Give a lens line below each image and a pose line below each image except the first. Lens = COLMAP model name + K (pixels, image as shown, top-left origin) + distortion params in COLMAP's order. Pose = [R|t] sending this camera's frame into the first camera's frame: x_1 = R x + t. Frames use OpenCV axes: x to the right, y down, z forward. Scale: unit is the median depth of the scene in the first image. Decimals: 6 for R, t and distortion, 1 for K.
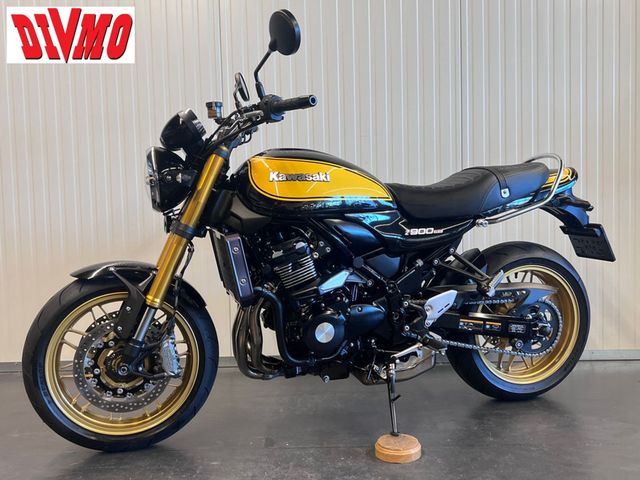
lens RADIAL K [[605.2, 0, 321.7], [0, 605.2, 243.4], [0, 0, 1]] dist [0.054945, 0.000000]
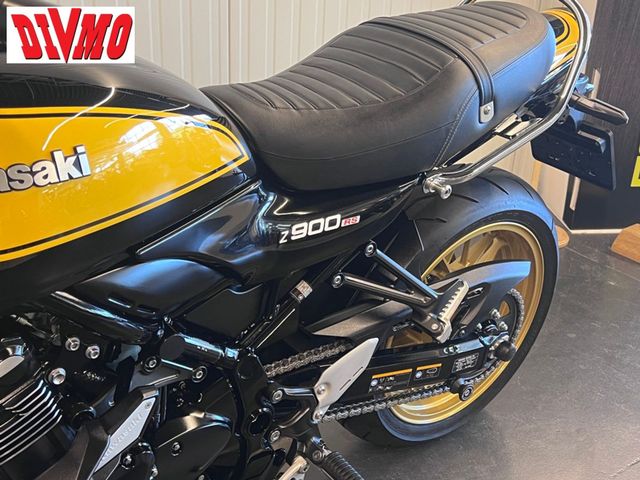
lens RADIAL K [[796.0, 0, 324.2], [0, 796.0, 241.0], [0, 0, 1]] dist [0.096391, 0.000000]
pose [[0.927148, -0.096552, 0.362042, -0.026206], [-0.054169, 0.921541, 0.384484, -0.220751], [-0.370760, -0.376085, 0.849175, 0.537229]]
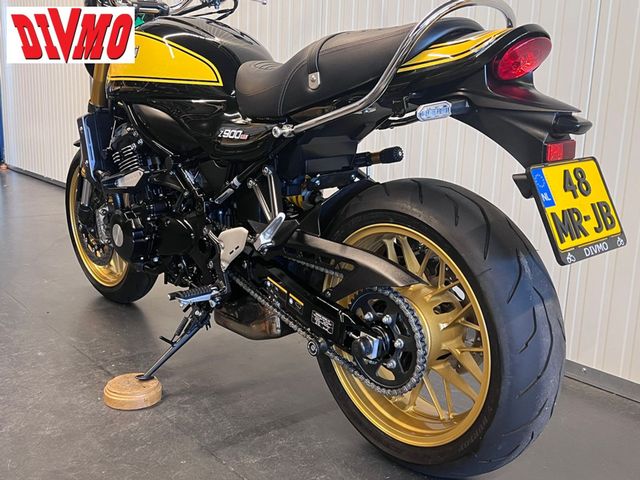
lens RADIAL K [[695.8, 0, 317.6], [0, 695.8, 246.7], [0, 0, 1]] dist [0.209501, 0.000000]
pose [[0.412840, 0.232952, -0.880509, 0.938674], [-0.096384, 0.972485, 0.212094, -0.074593], [0.905689, -0.002694, 0.423934, 0.754190]]
